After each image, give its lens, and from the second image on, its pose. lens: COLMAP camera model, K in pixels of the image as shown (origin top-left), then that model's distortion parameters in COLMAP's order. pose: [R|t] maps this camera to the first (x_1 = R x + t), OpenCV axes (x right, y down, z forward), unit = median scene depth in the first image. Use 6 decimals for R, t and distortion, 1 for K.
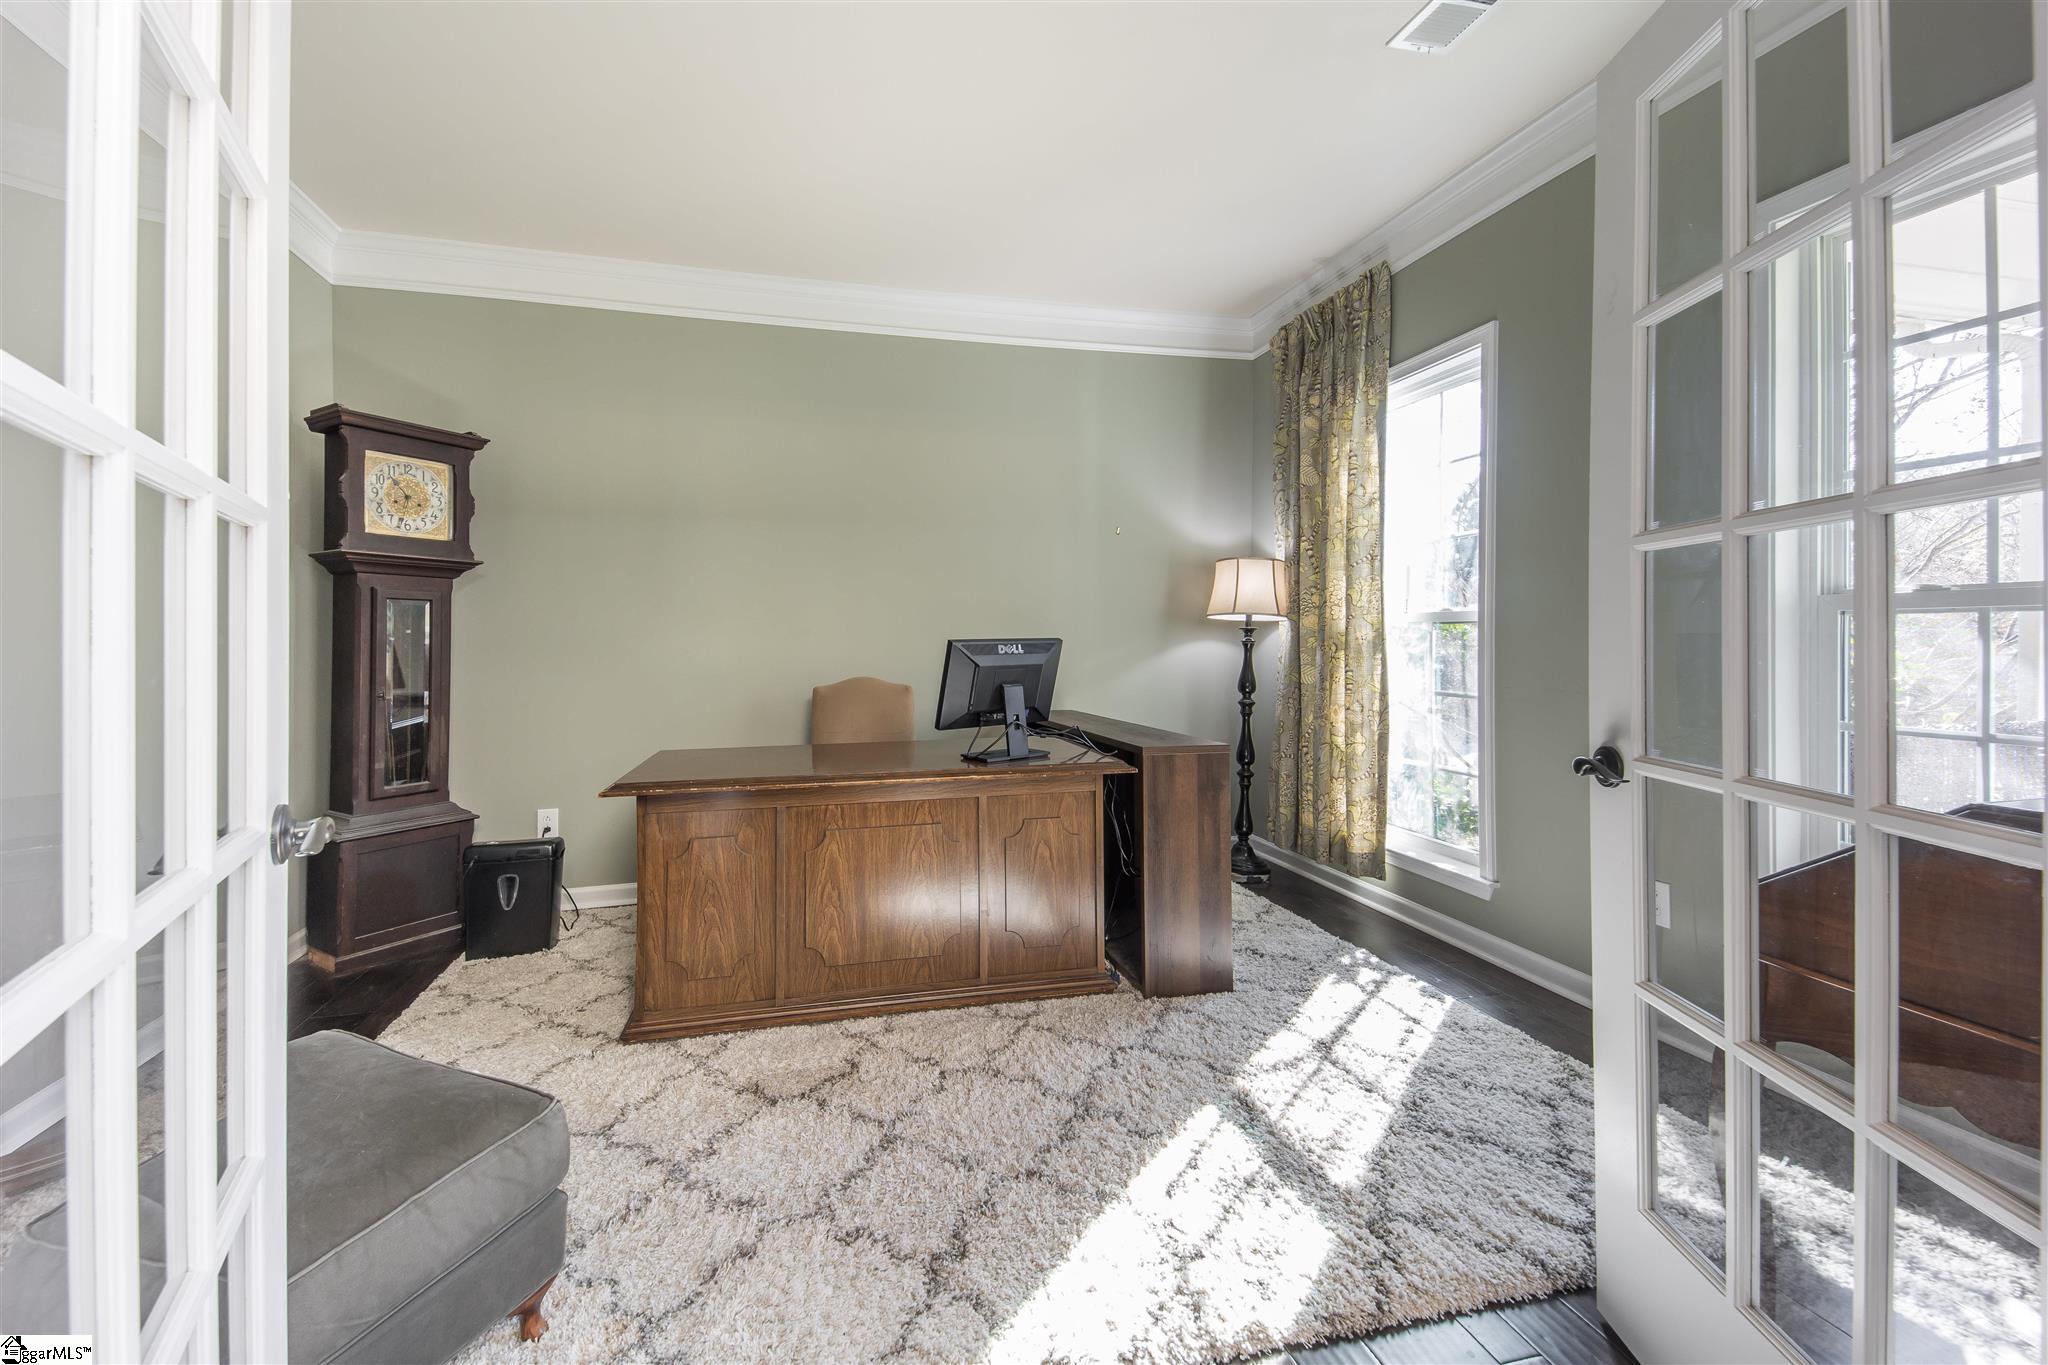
lens RADIAL K [[856.4, 0, 994.6], [0, 856.4, 615.5], [0, 0, 1]] dist [0.064545, -0.033630]
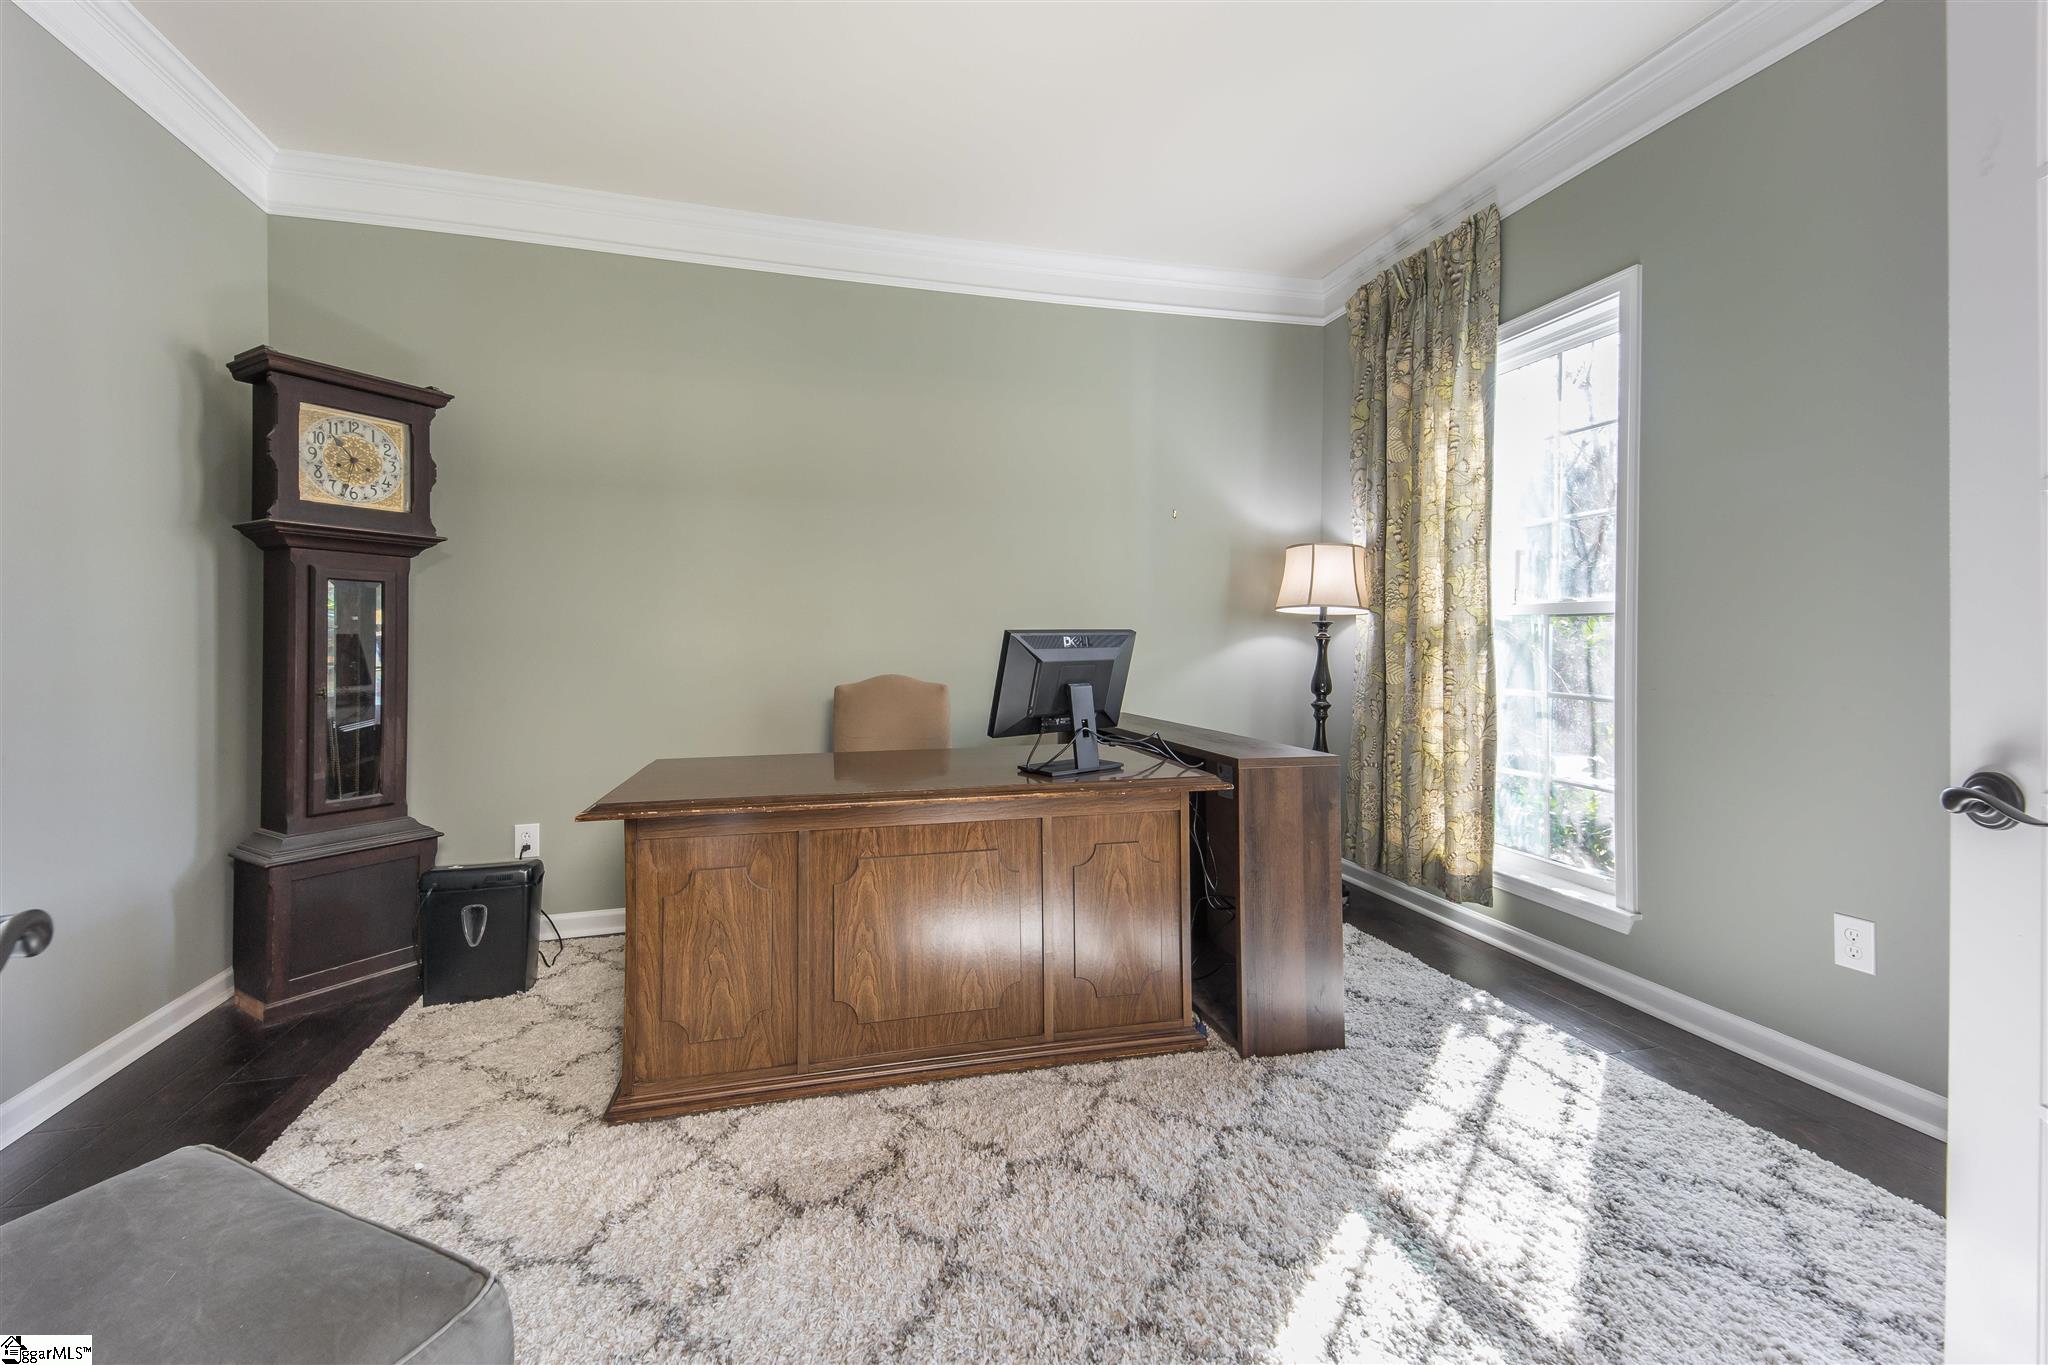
lens RADIAL K [[819.0, 0, 1025.9], [0, 819.0, 638.4], [0, 0, 1]] dist [0.058148, -0.028338]
pose [[0.999128, 0.006255, 0.041276, -0.065487], [-0.007272, 0.999673, 0.024527, 0.016299], [-0.041109, -0.024806, 0.998847, 0.197411]]
